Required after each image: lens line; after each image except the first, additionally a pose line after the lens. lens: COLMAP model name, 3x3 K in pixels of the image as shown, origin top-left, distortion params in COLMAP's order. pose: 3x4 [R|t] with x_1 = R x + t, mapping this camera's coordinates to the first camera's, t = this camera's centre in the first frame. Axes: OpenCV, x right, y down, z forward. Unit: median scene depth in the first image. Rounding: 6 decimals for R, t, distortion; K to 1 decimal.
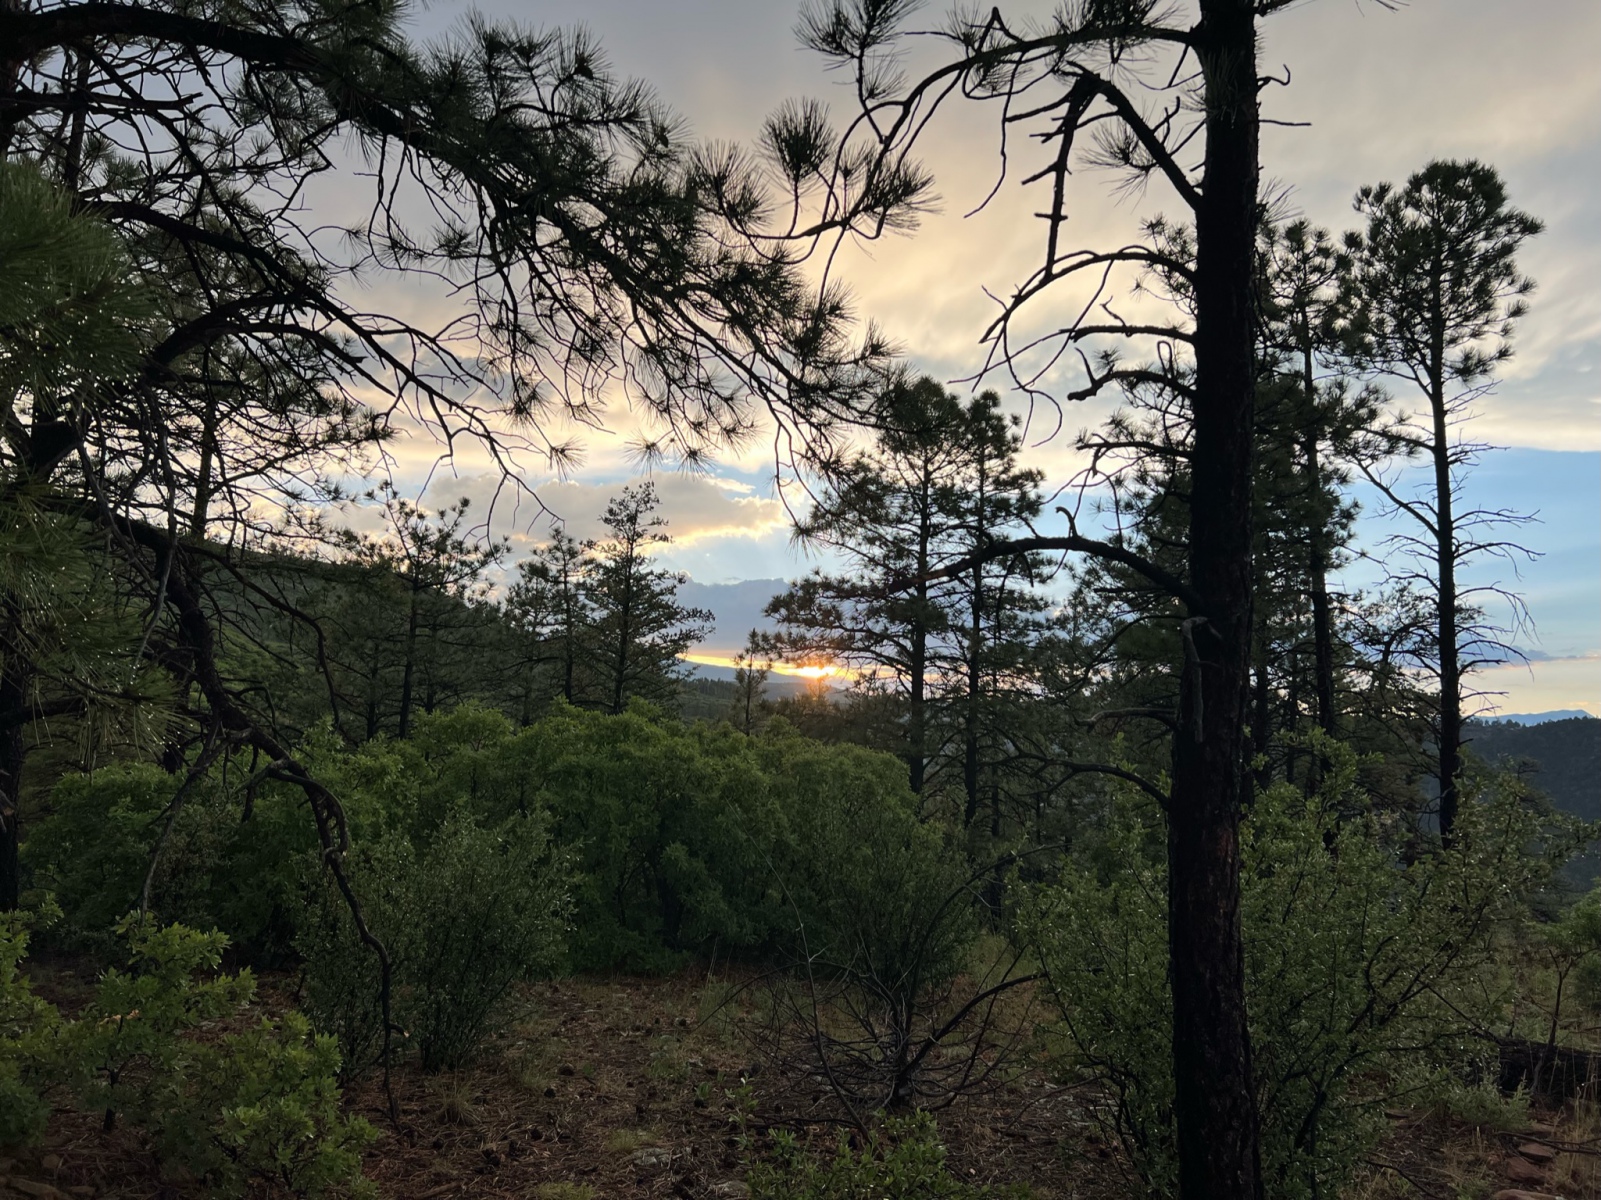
lens RADIAL K [[1211.7, 0, 791.9], [0, 1211.7, 596.3], [0, 0, 1]] dist [0.053685, -0.056290]
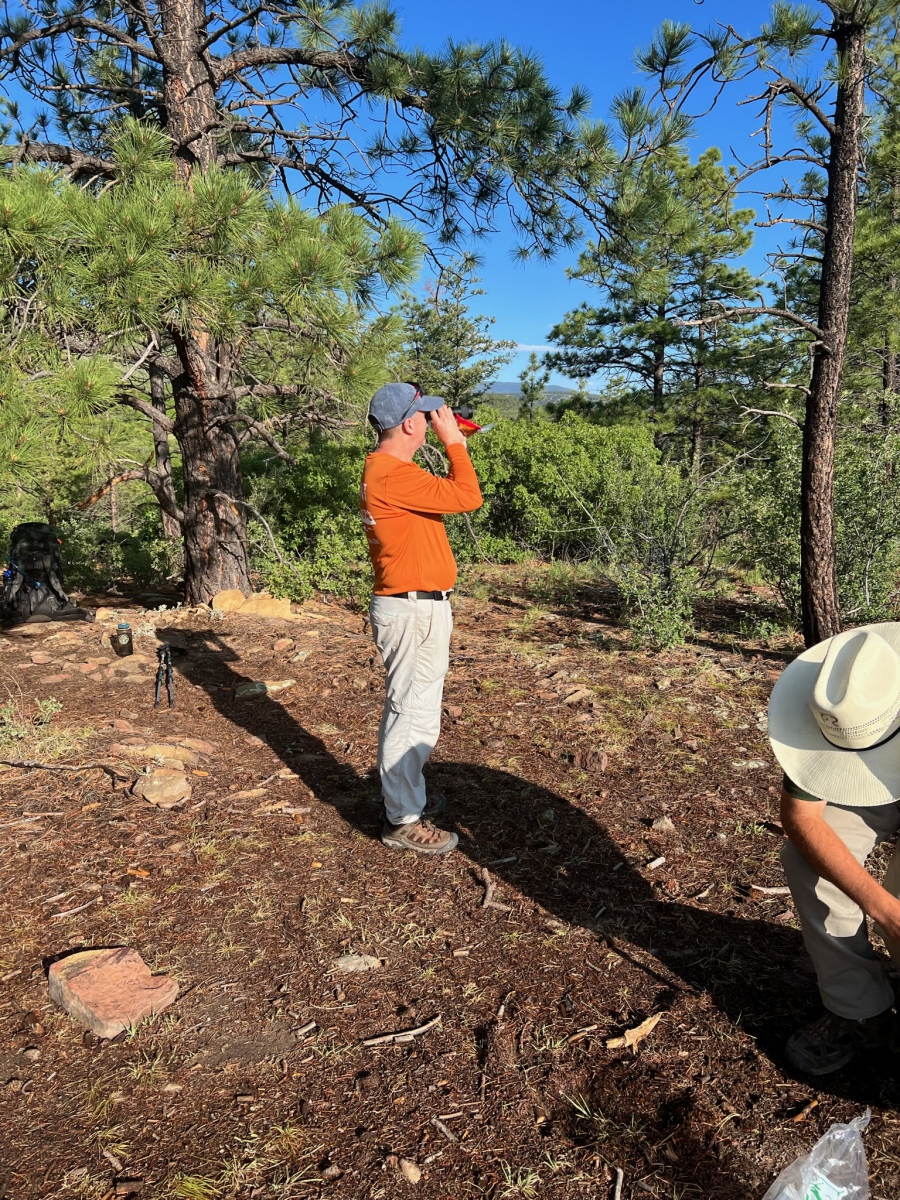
lens RADIAL K [[908.4, 0, 450.0], [0, 908.4, 600.0], [0, 0, 1]] dist [-0.127980, 0.191890]
pose [[0.990918, -0.045926, -0.126381, -0.020598], [0.080656, 0.955022, 0.285354, -0.005059], [0.107592, -0.292956, 0.950053, -0.101307]]
